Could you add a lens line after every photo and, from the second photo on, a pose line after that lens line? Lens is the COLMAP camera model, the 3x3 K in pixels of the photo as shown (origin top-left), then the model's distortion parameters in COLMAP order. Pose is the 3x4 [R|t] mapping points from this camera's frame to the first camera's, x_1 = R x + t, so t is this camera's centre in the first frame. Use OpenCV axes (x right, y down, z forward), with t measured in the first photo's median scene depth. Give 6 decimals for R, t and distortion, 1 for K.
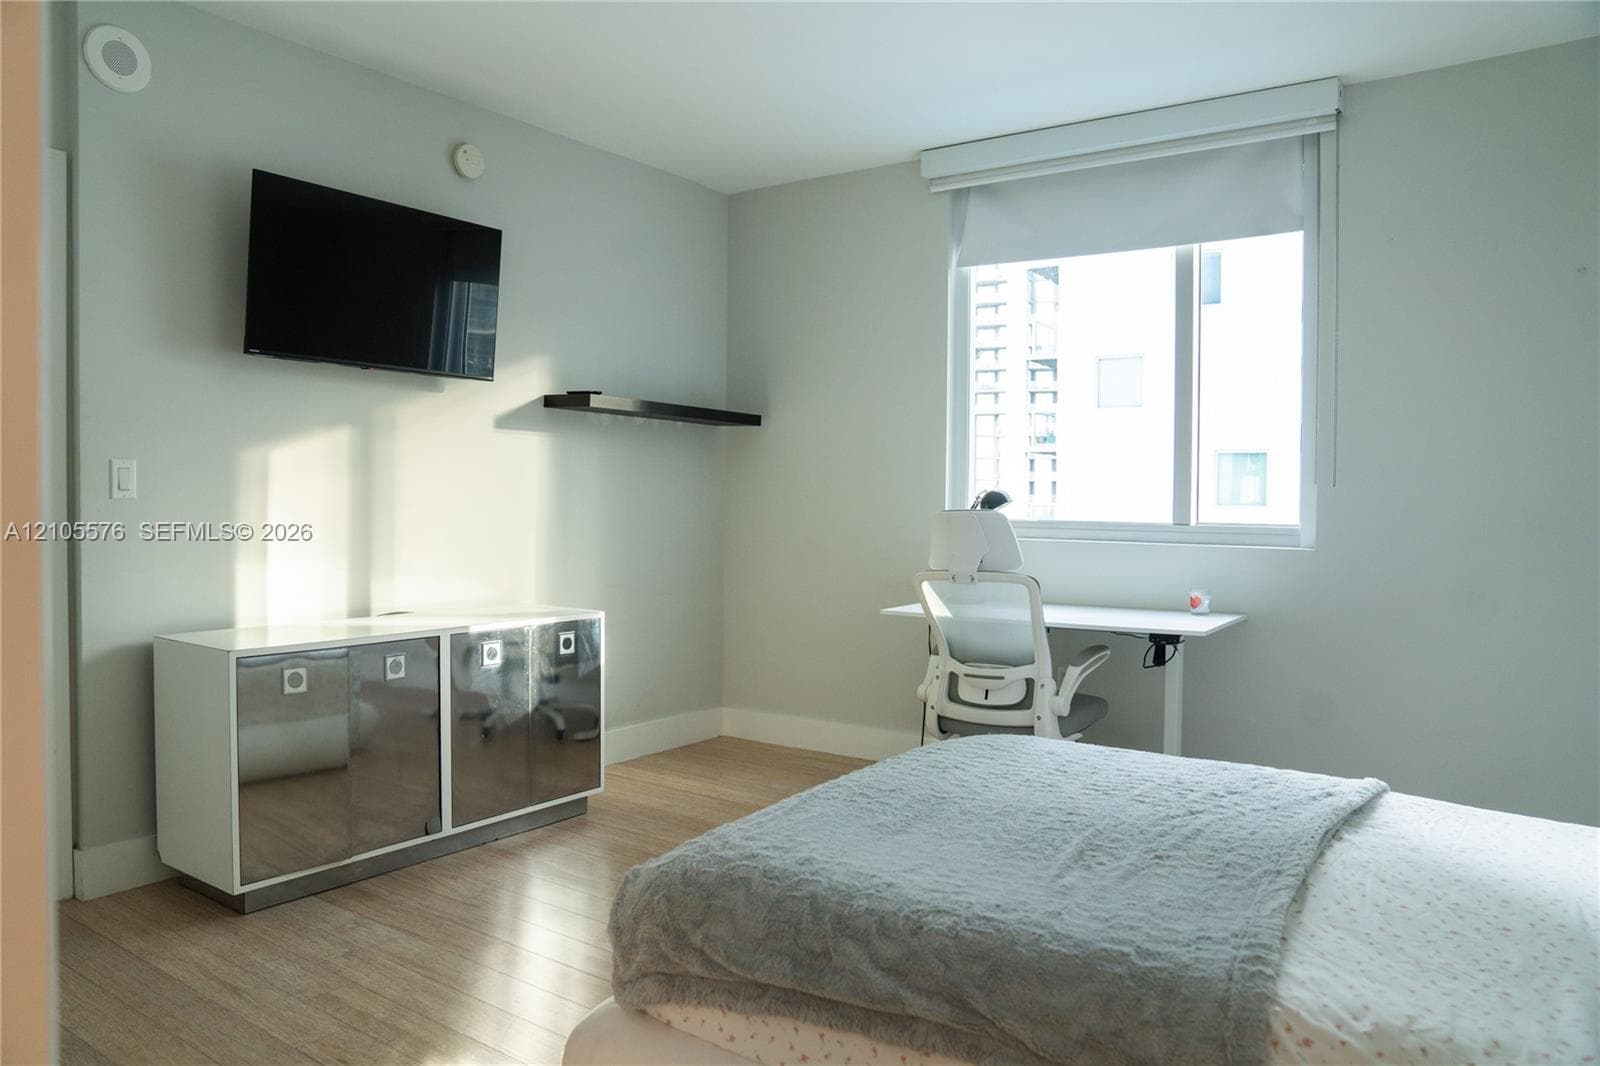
lens RADIAL K [[1112.1, 0, 798.4], [0, 1112.1, 533.1], [0, 0, 1]] dist [-0.121110, 0.085968]
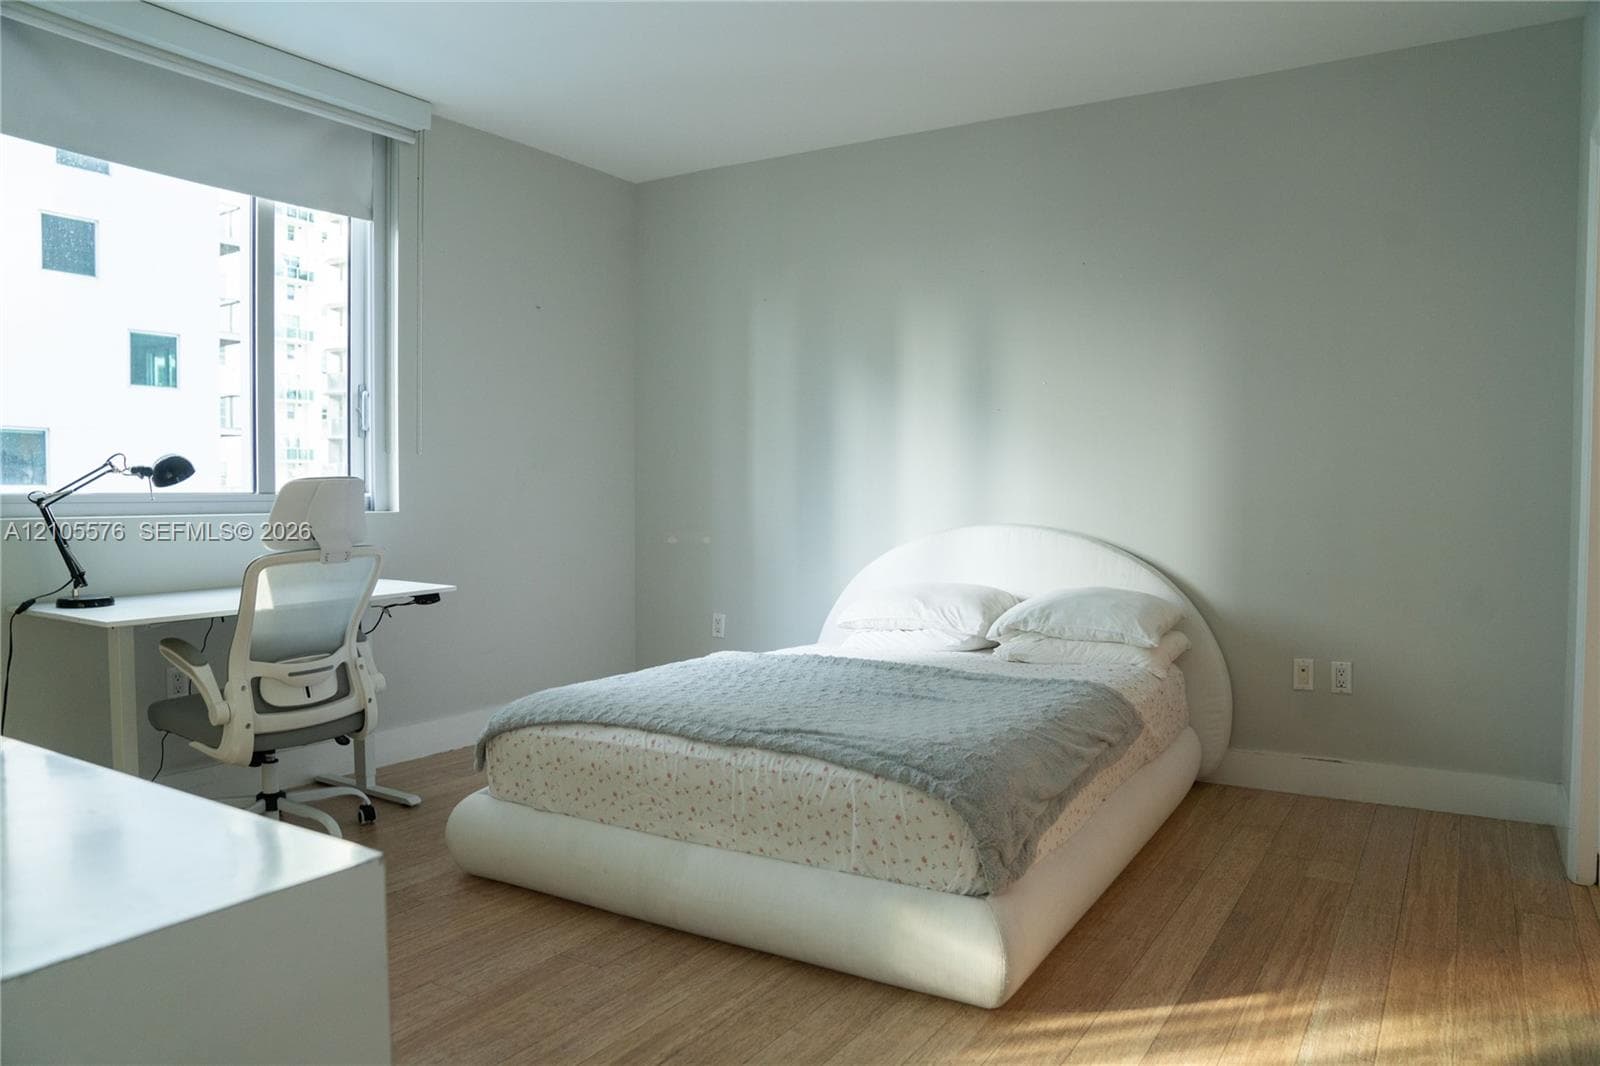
lens RADIAL K [[1112.1, 0, 799.4], [0, 1112.1, 531.0], [0, 0, 1]] dist [-0.121110, 0.085968]
pose [[-0.043138, -0.042917, 0.998147, -0.654176], [0.020997, 0.998817, 0.043853, -0.007452], [-0.998848, 0.022850, -0.042186, 0.624670]]
